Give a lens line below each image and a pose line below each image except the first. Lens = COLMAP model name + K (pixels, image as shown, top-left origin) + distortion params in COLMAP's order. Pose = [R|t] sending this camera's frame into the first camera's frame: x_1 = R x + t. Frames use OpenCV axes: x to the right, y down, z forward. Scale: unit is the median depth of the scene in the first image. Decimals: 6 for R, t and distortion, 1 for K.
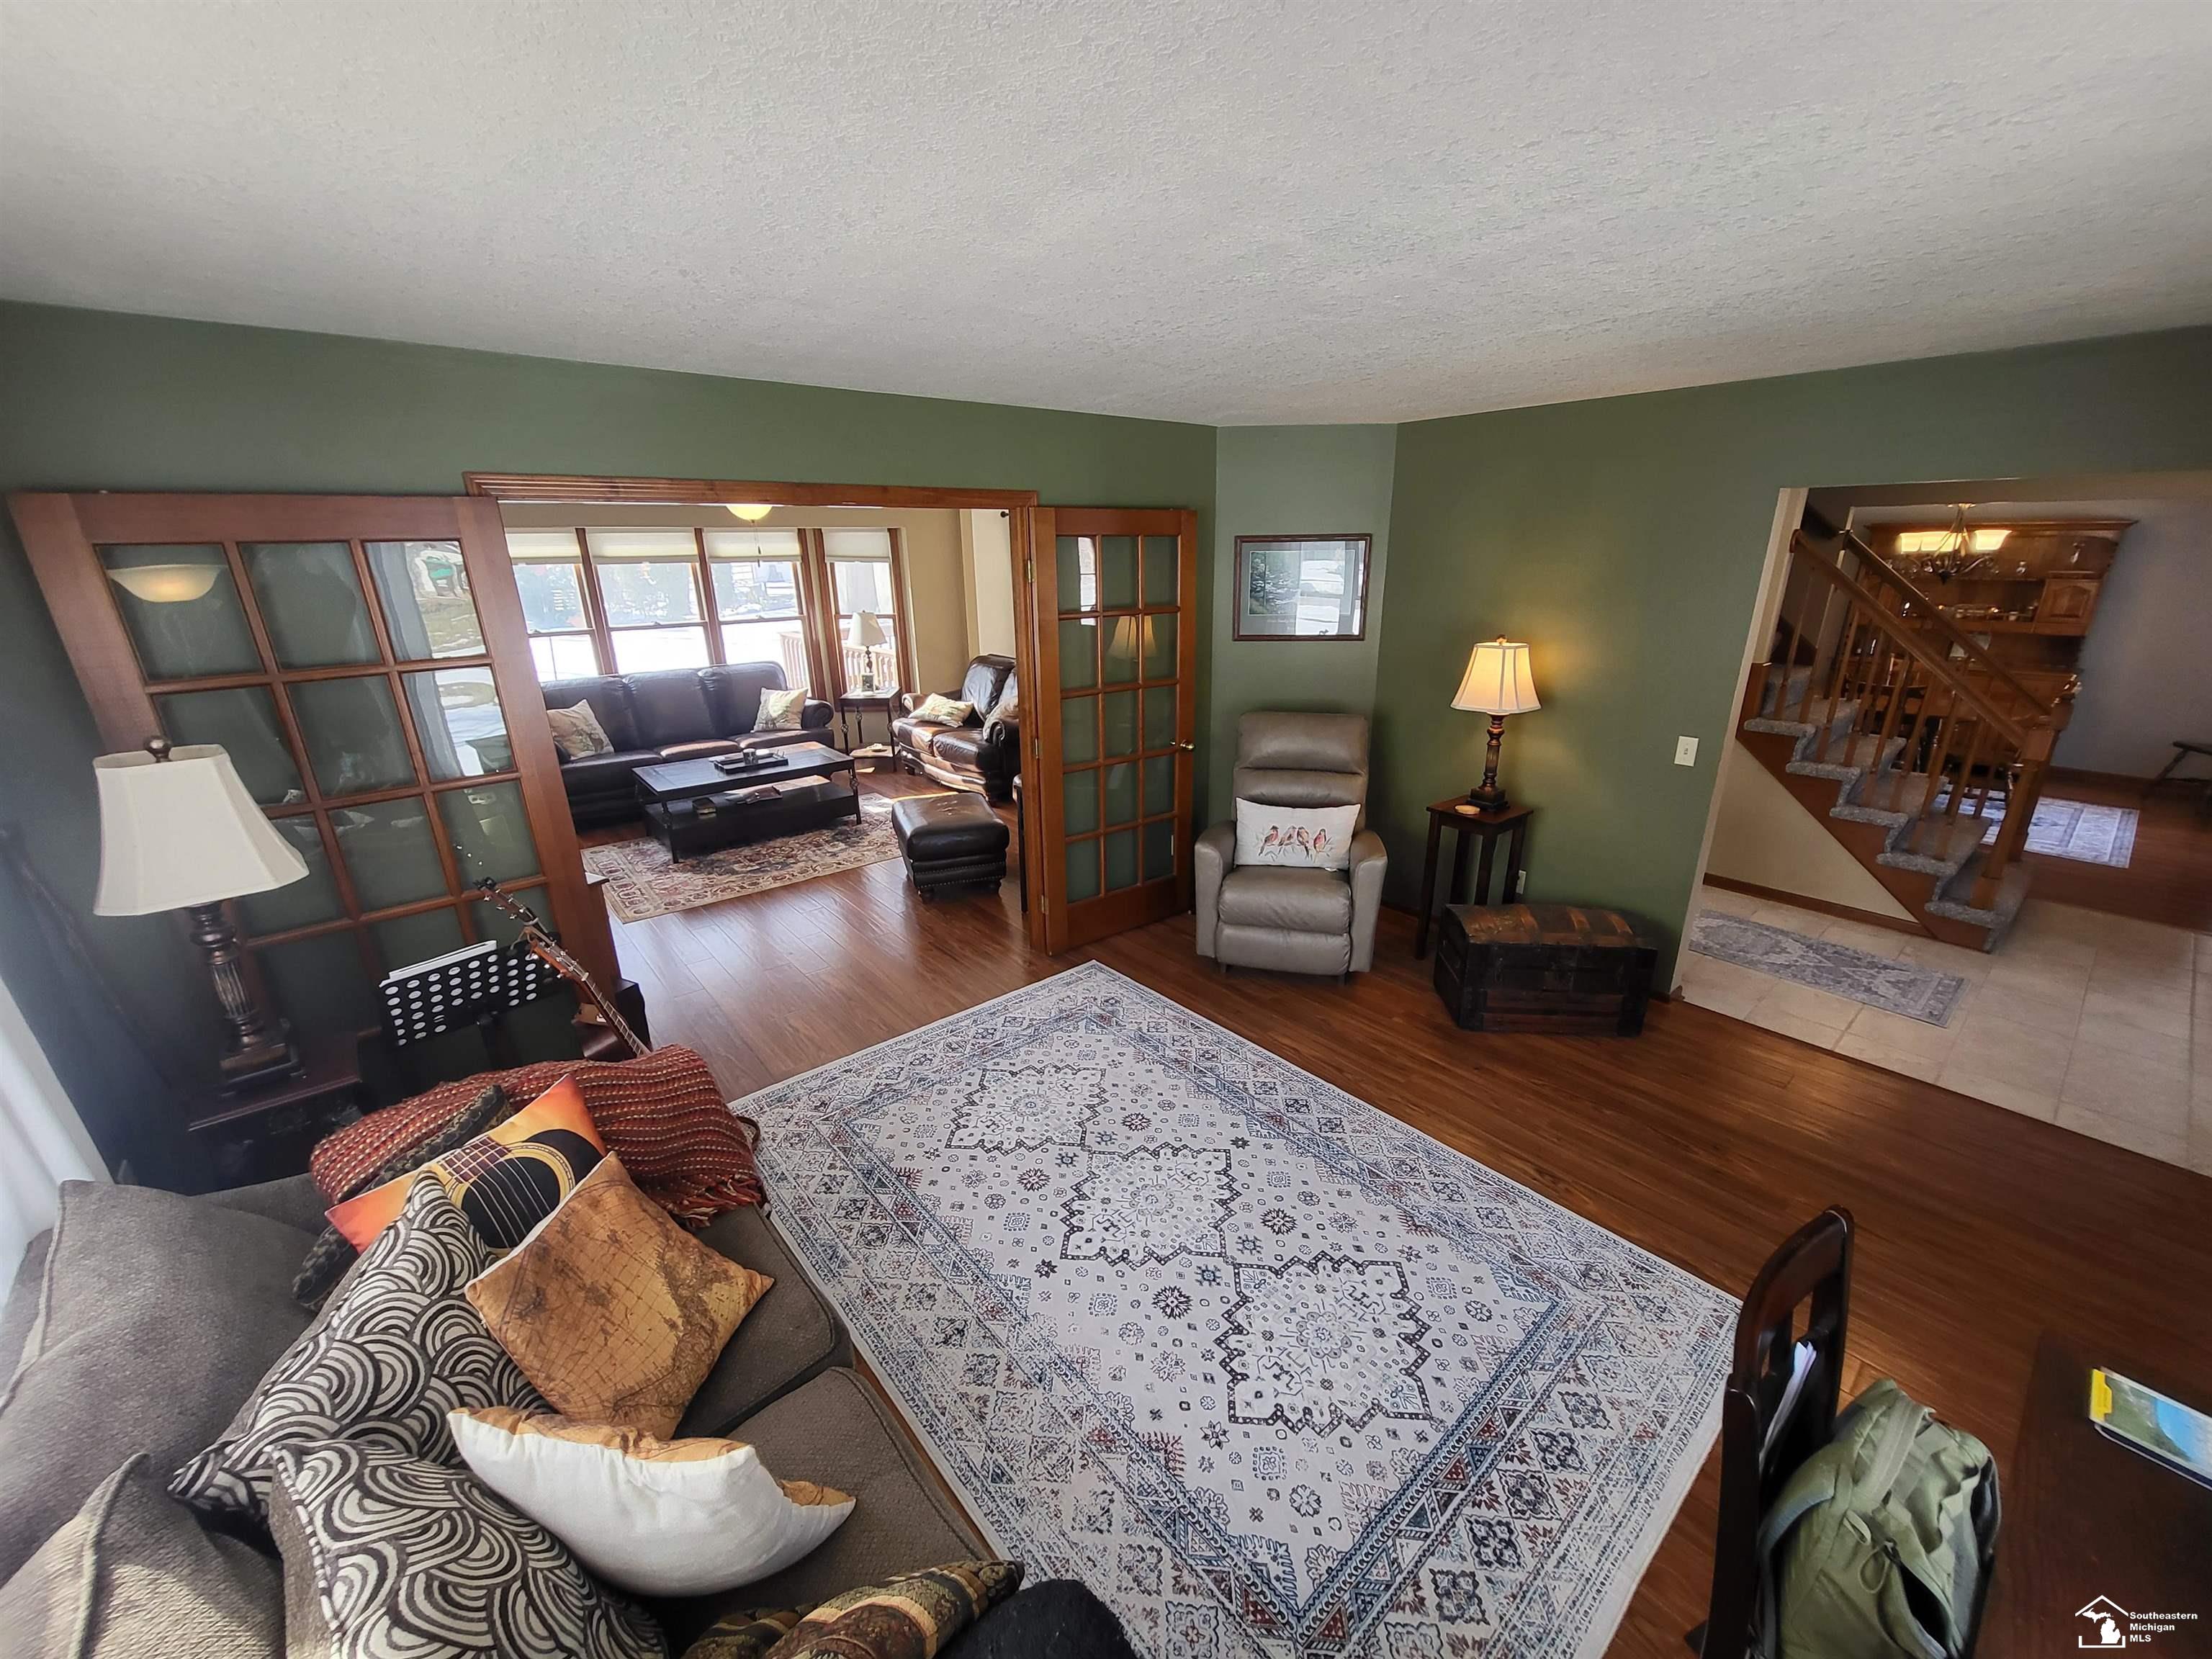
lens RADIAL K [[860.5, 0, 1106.0], [0, 860.5, 829.5], [0, 0, 1]] dist [-0.000415, -0.000075]
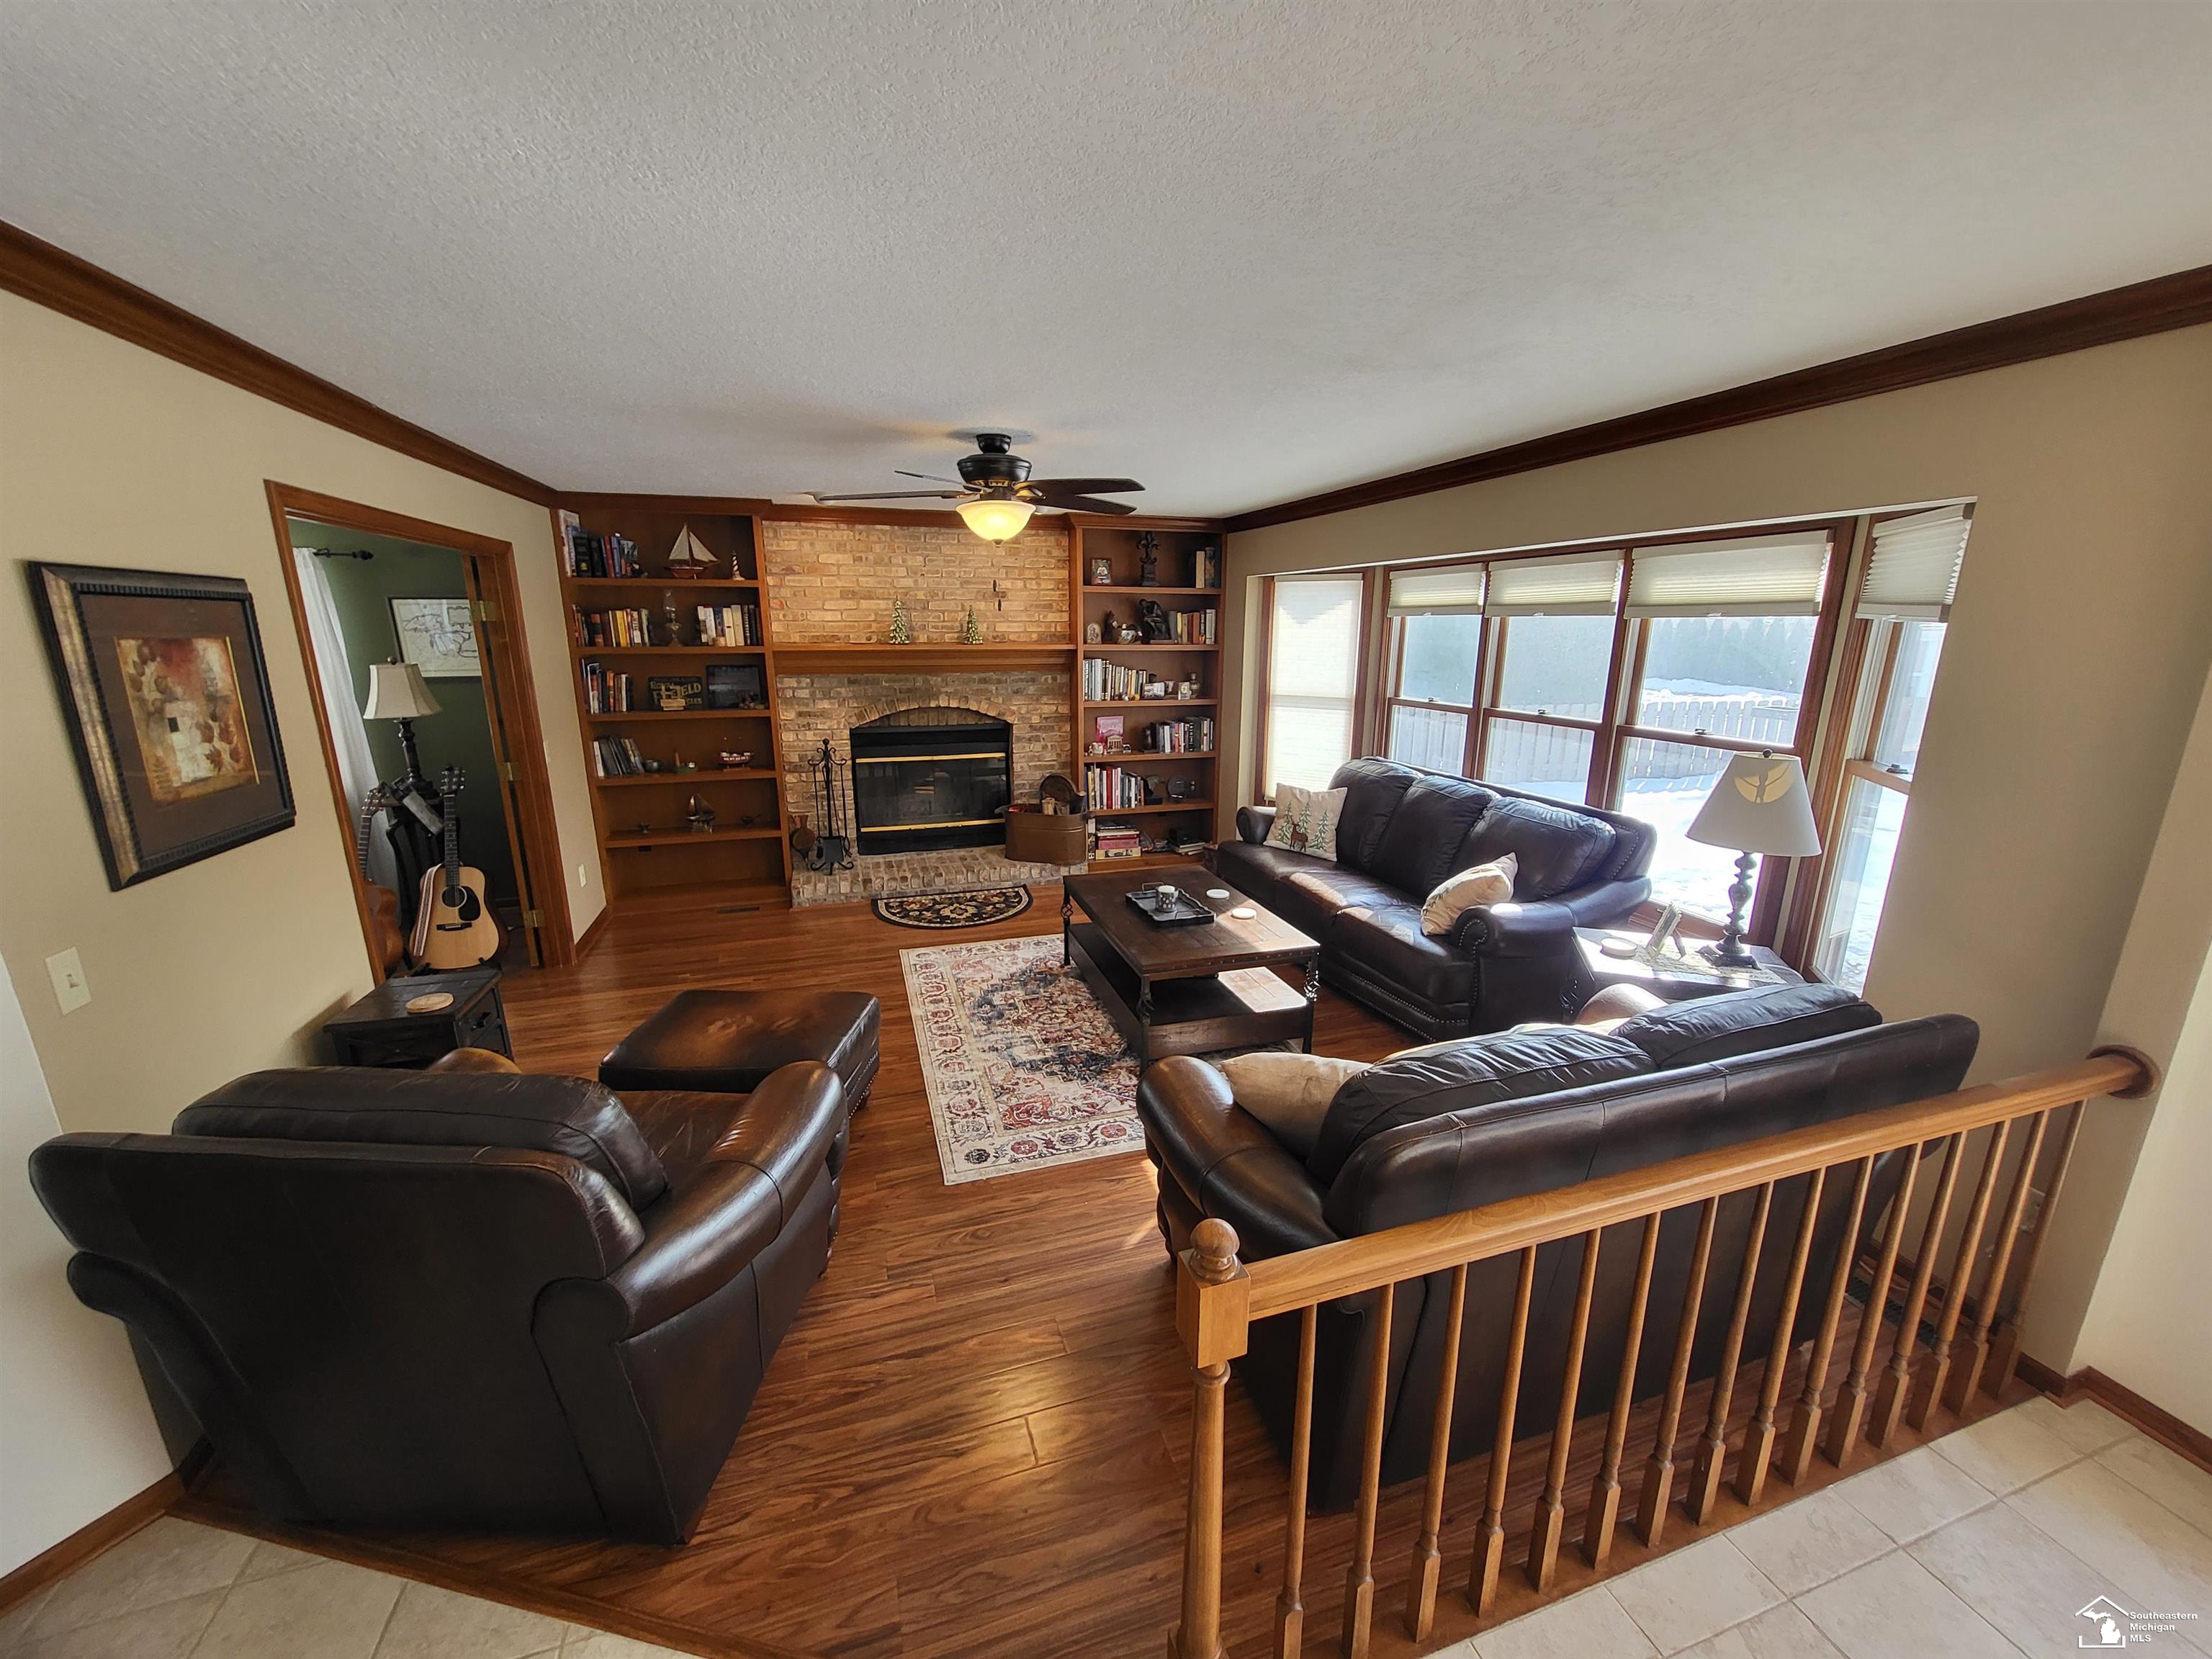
lens RADIAL K [[860.5, 0, 1106.0], [0, 860.5, 829.5], [0, 0, 1]] dist [-0.000415, -0.000075]
pose [[-0.378400, 0.231626, -0.896194, 0.454105], [-0.279533, 0.894388, 0.349186, -0.838140], [0.882426, 0.382648, -0.273689, 2.655283]]
